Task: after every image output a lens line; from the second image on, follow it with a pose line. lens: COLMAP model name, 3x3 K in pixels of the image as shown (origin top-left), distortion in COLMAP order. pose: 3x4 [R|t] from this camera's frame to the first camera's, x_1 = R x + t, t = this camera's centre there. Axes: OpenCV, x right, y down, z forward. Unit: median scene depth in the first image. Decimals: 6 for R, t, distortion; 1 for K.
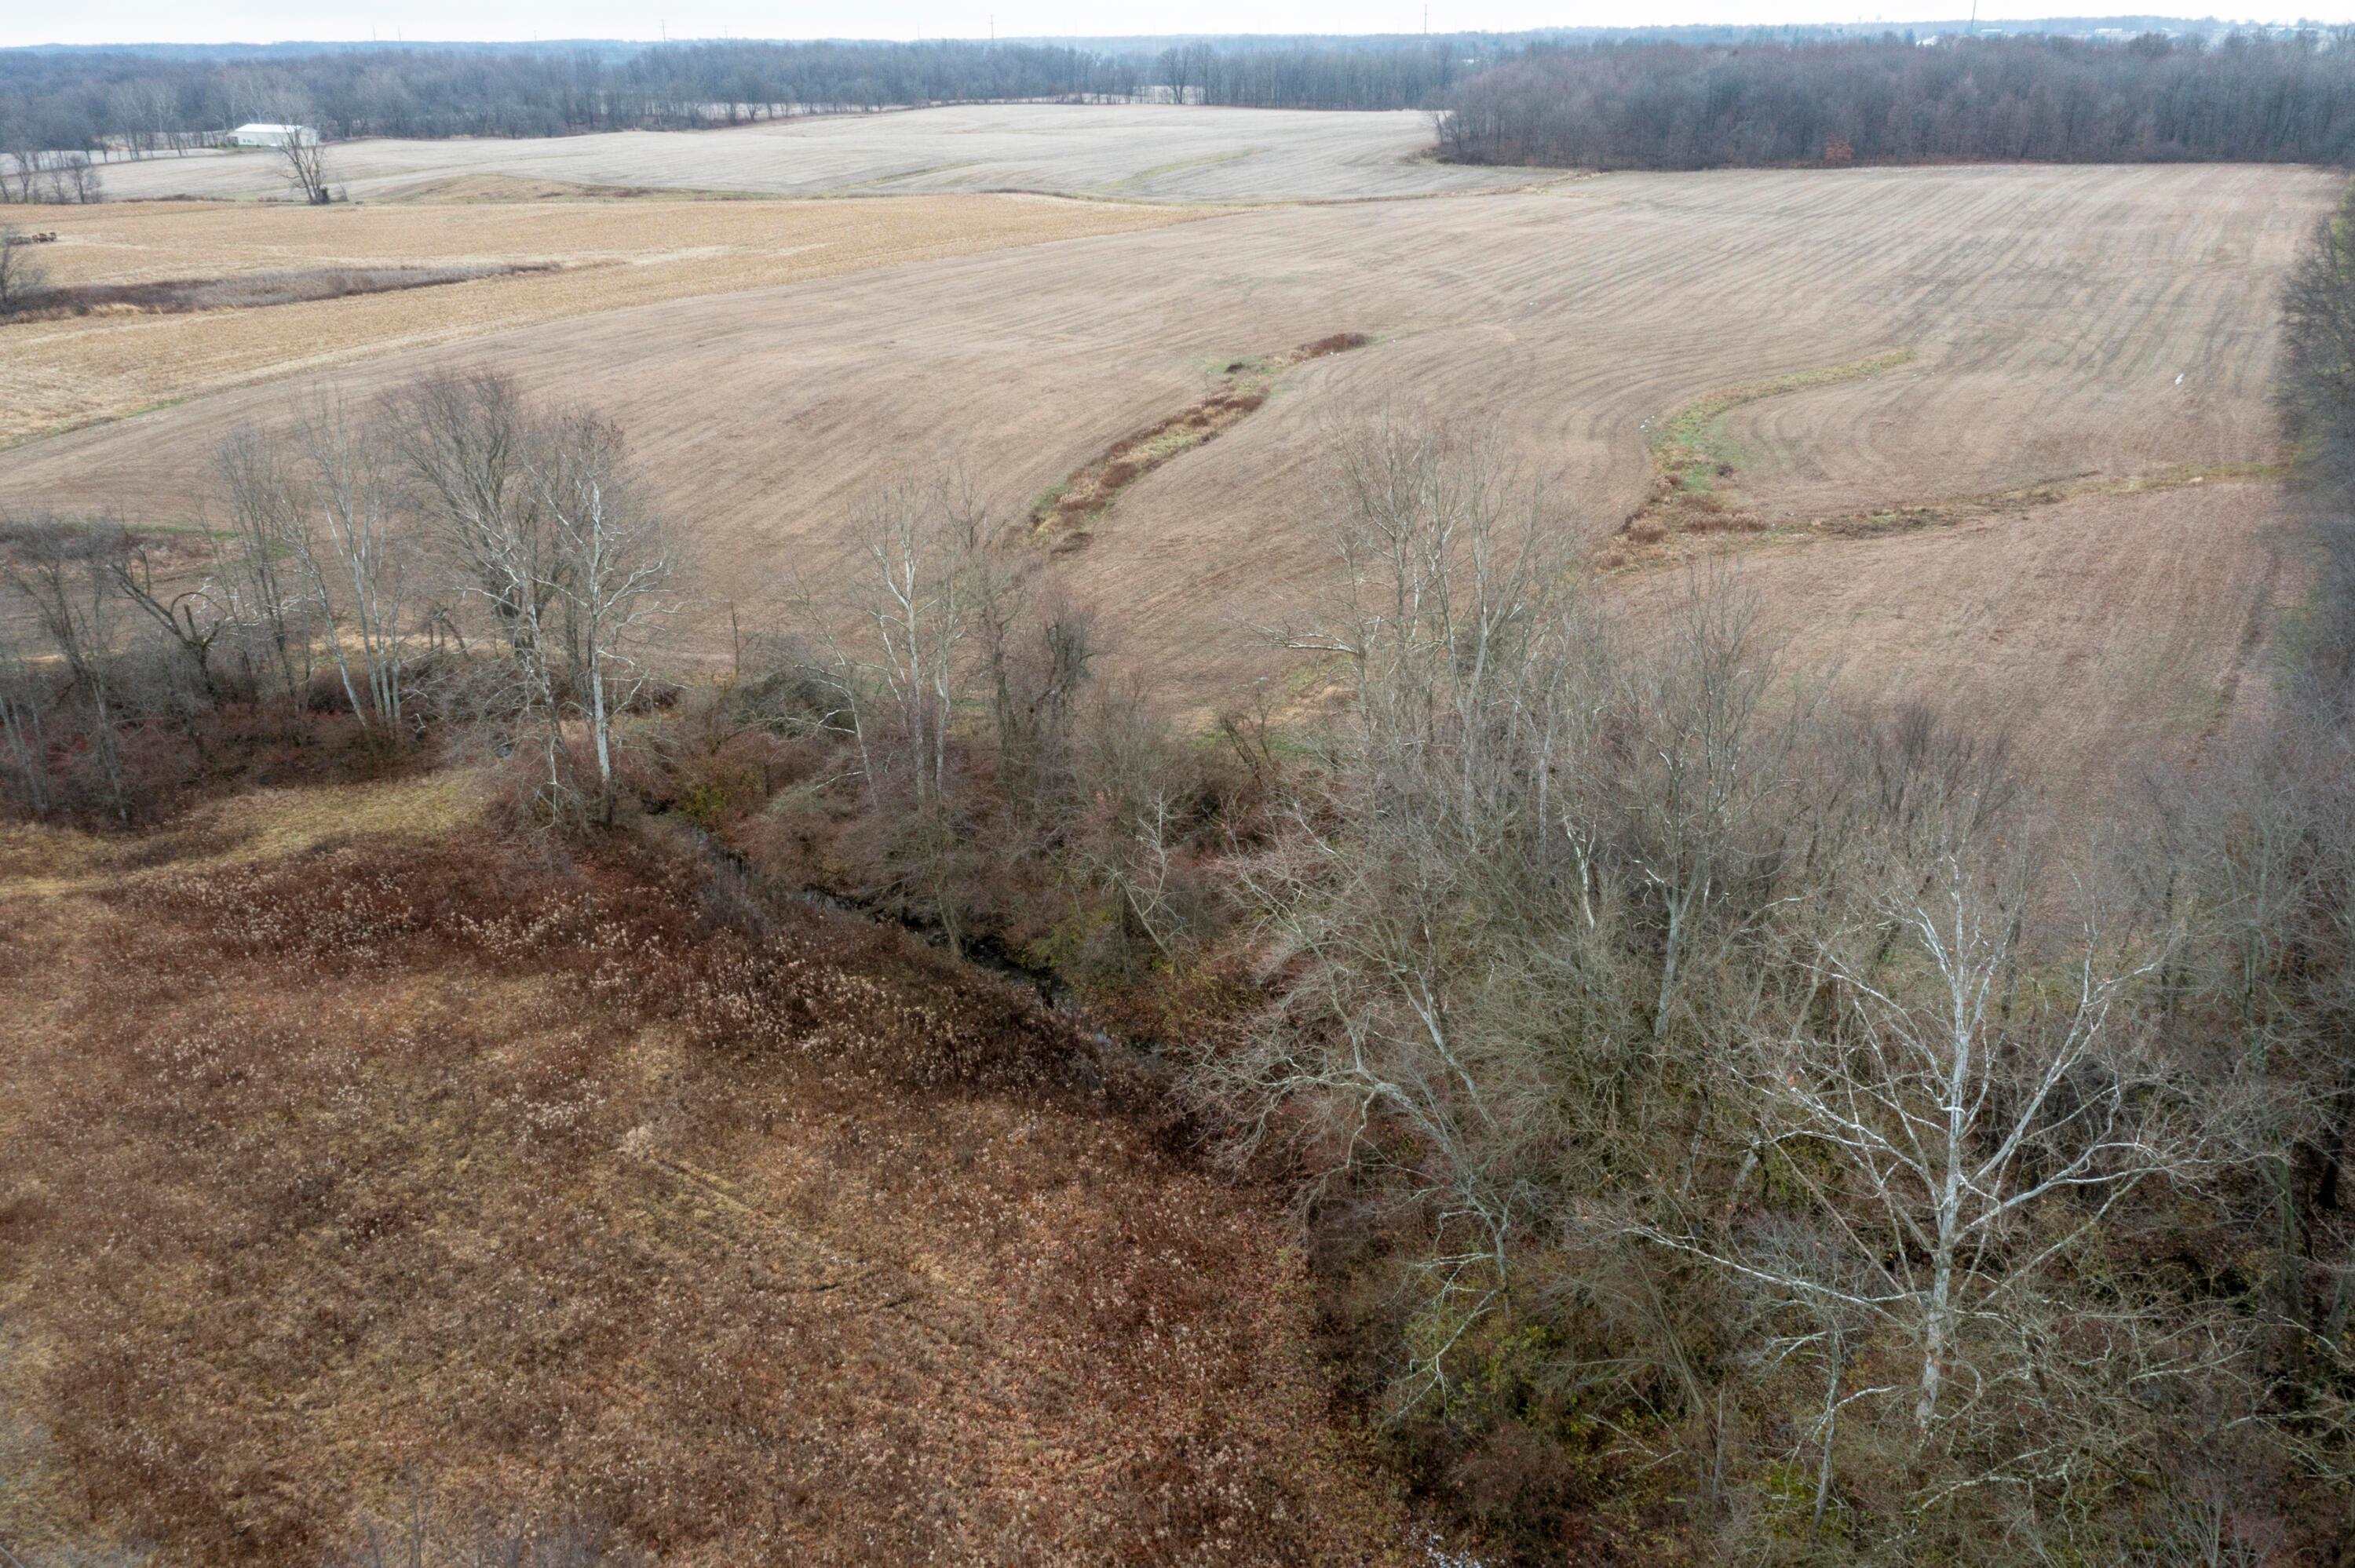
lens RADIAL K [[1998.8, 0, 1177.5], [0, 1998.8, 784.0], [0, 0, 1]] dist [-0.053907, 0.090437]
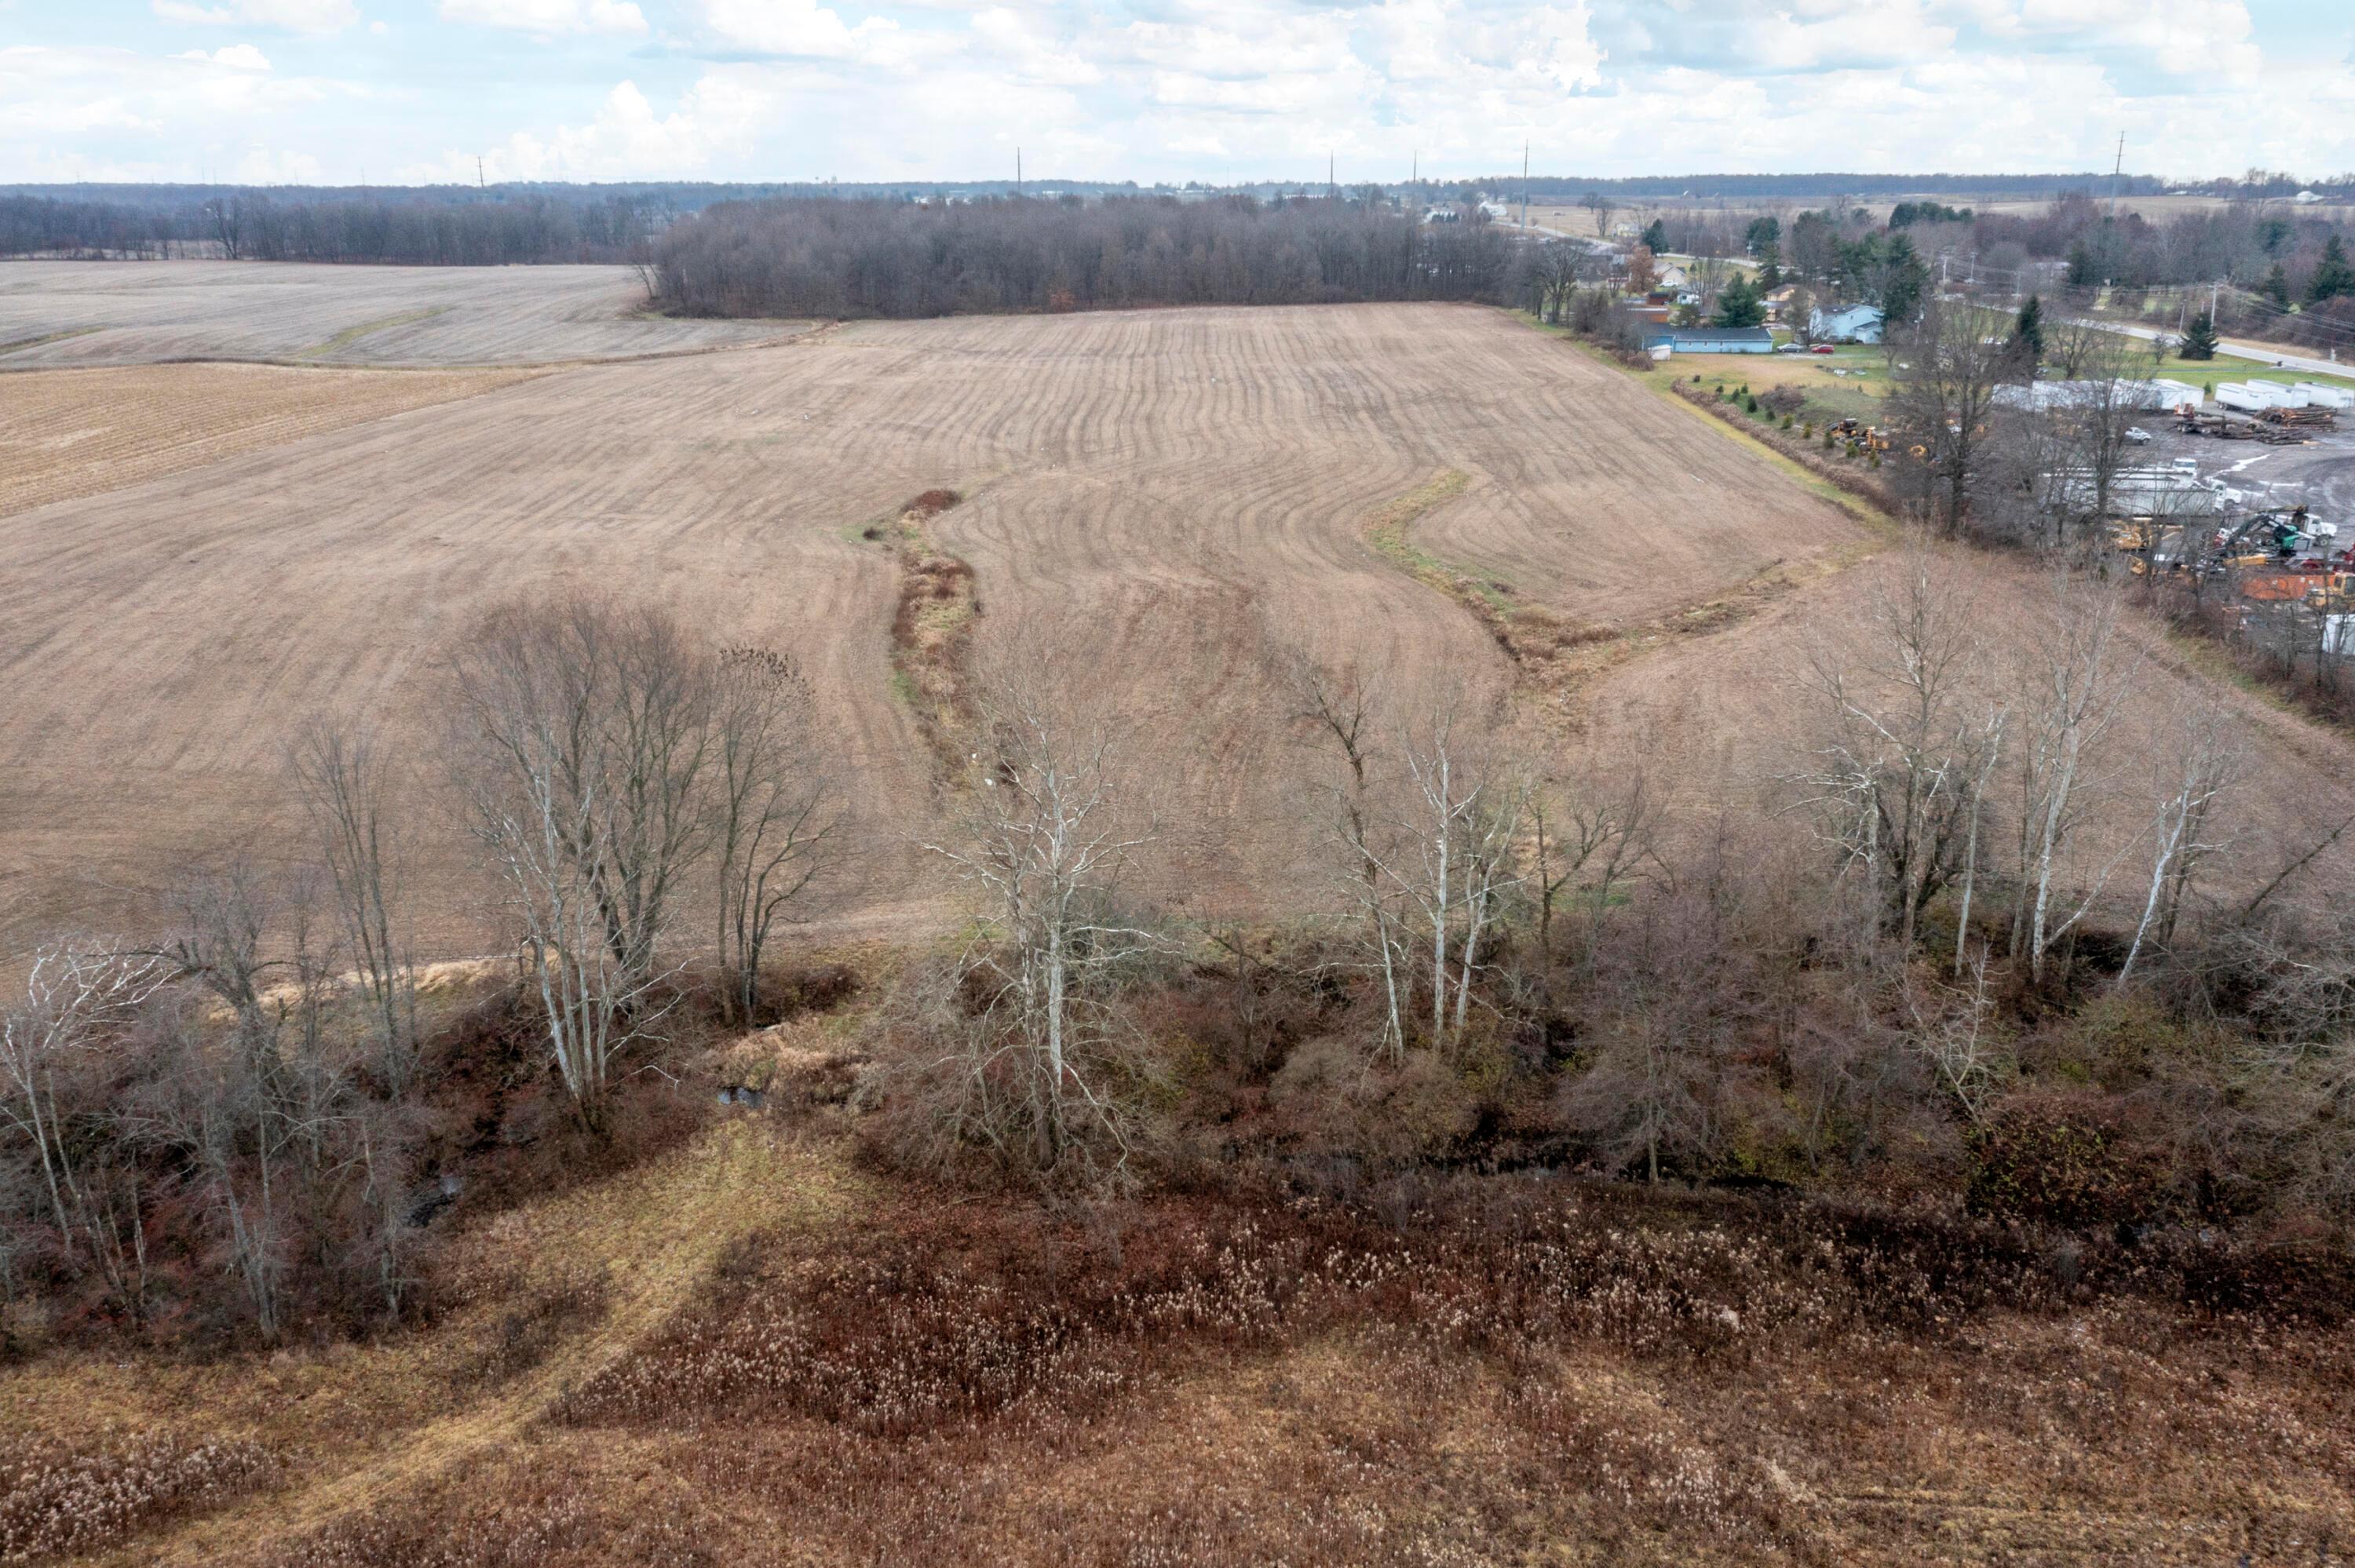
lens RADIAL K [[1910.9, 0, 1177.5], [0, 1910.9, 784.0], [0, 0, 1]] dist [-0.029479, 0.082013]
pose [[0.852468, -0.145732, 0.502057, -0.180773], [0.175486, 0.984406, -0.012224, -0.030961], [-0.492447, 0.098524, 0.864748, 0.086325]]
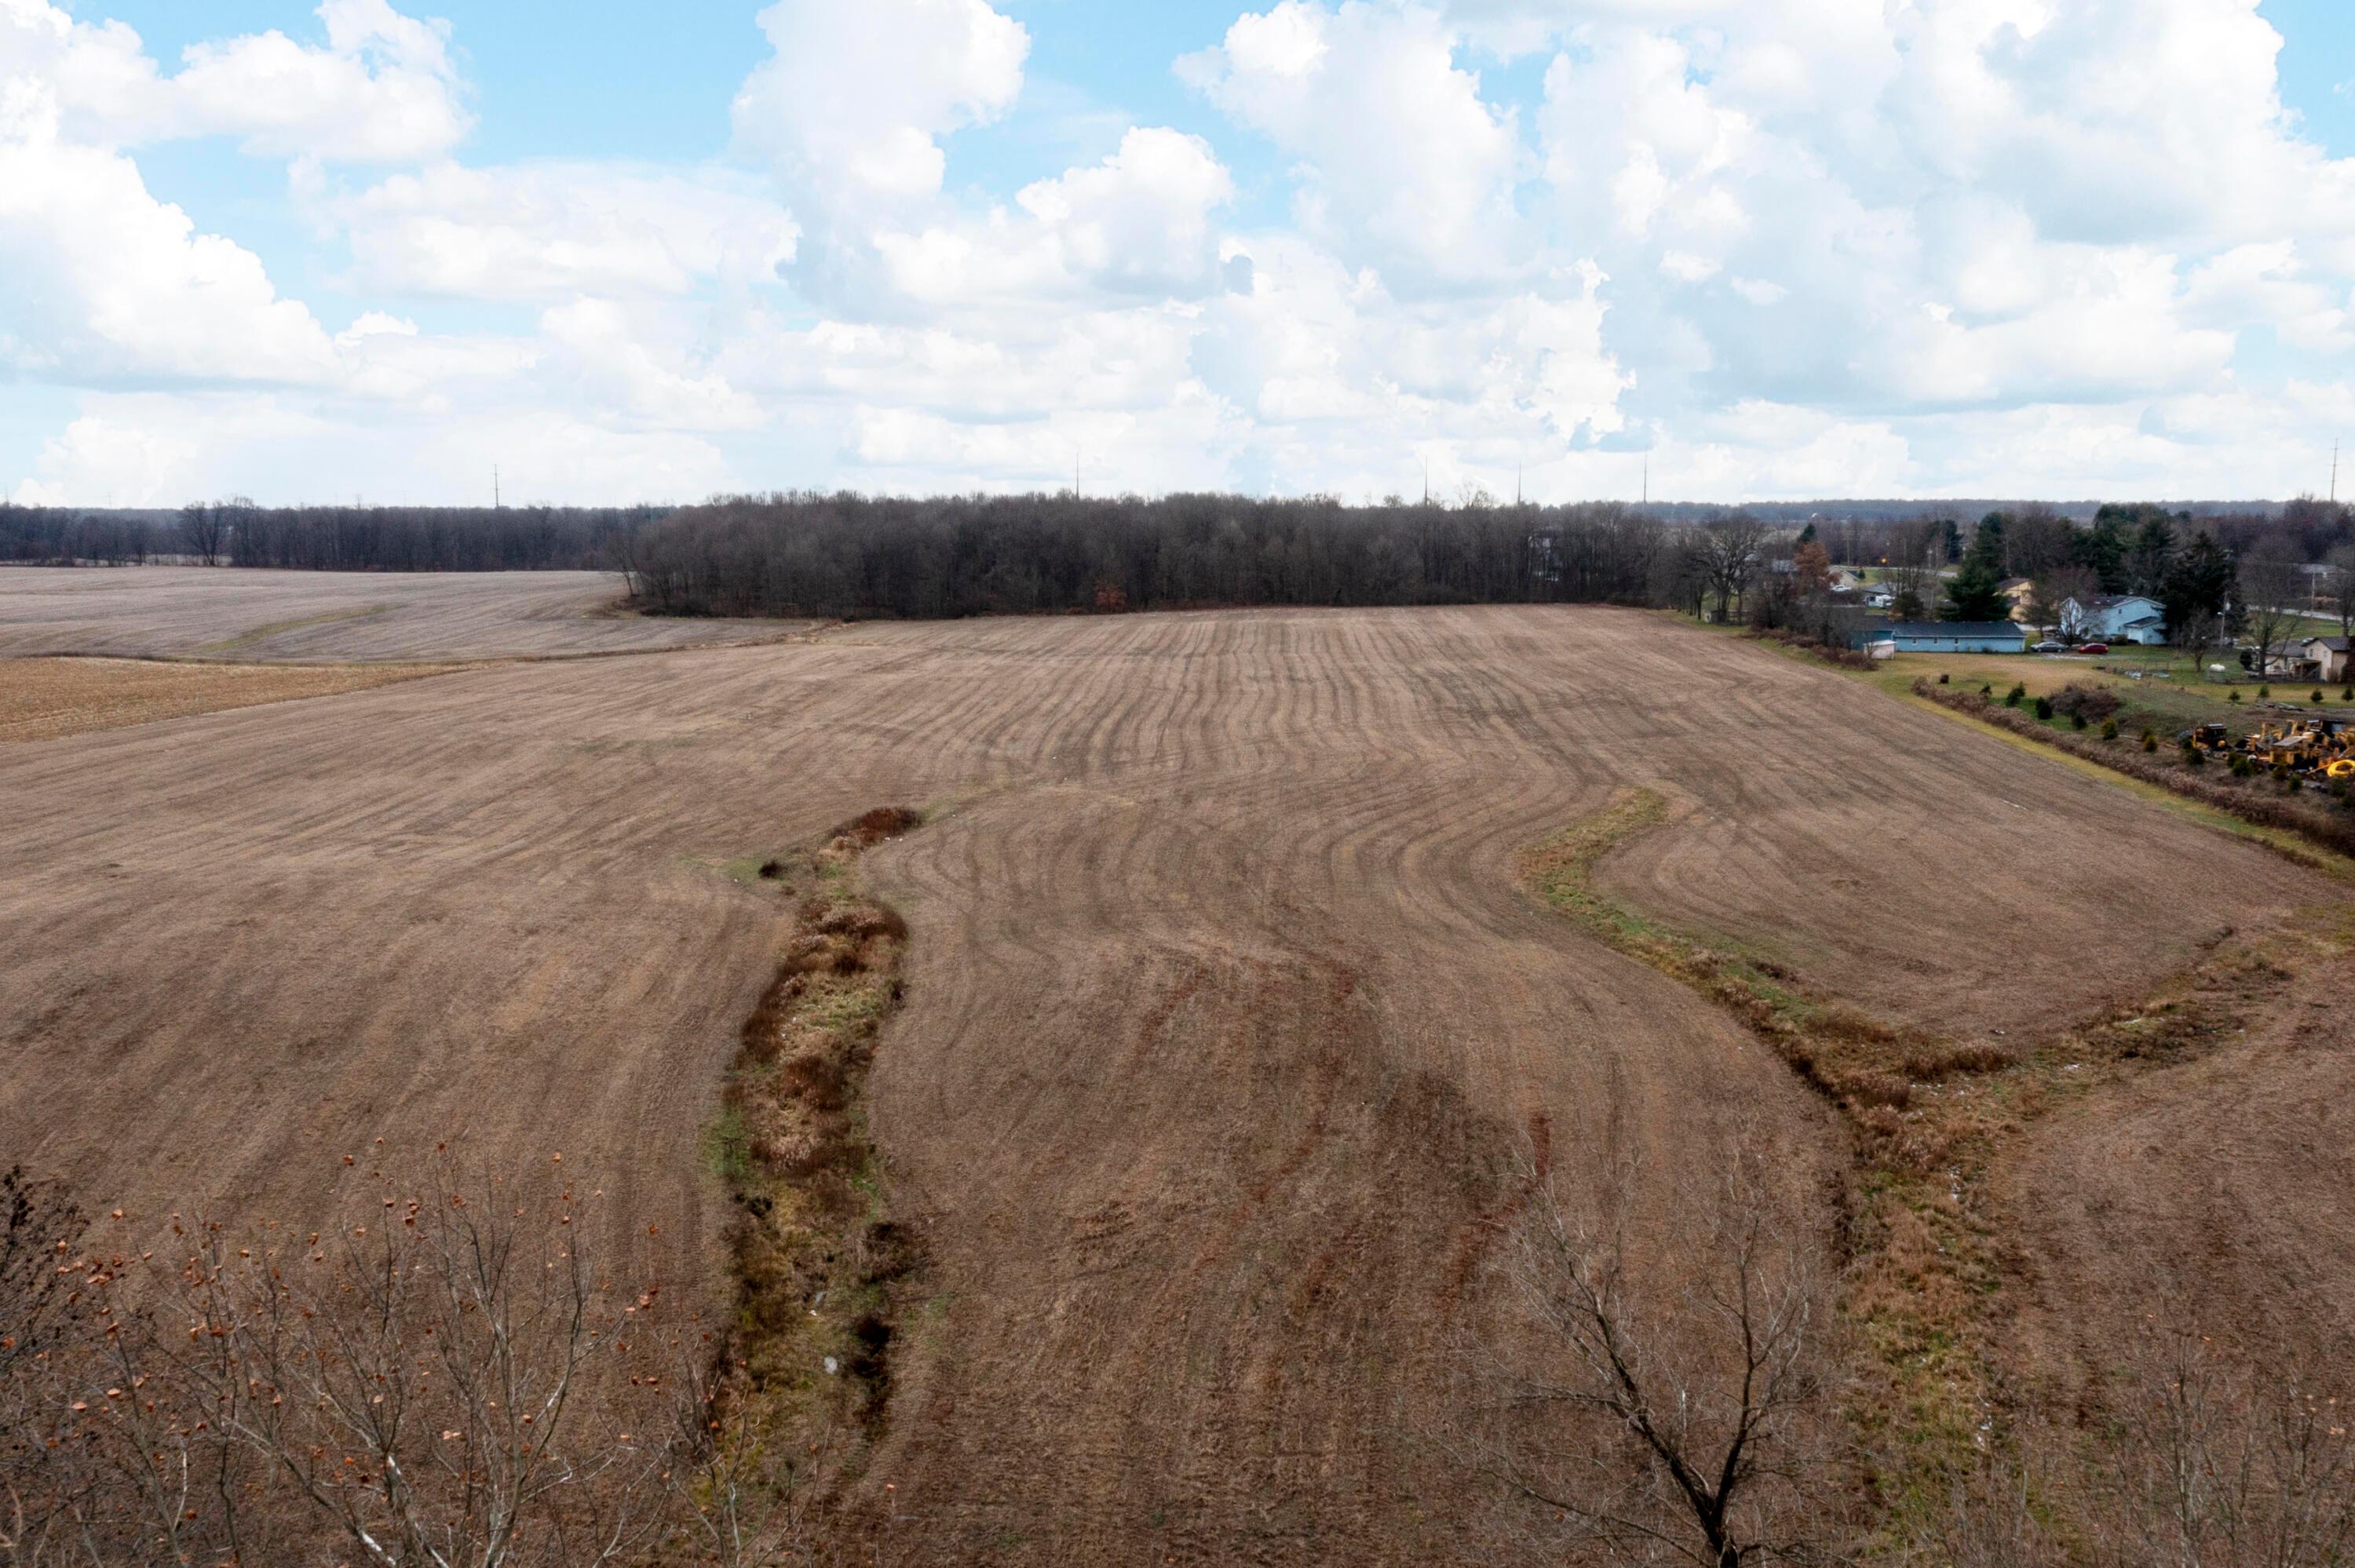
lens RADIAL K [[1998.8, 0, 1177.5], [0, 1998.8, 784.0], [0, 0, 1]] dist [-0.053907, 0.090437]
pose [[0.872290, -0.043880, 0.487017, -0.091610], [0.156918, 0.968410, -0.193800, -0.052930], [-0.463128, 0.245472, 0.851620, 0.226934]]
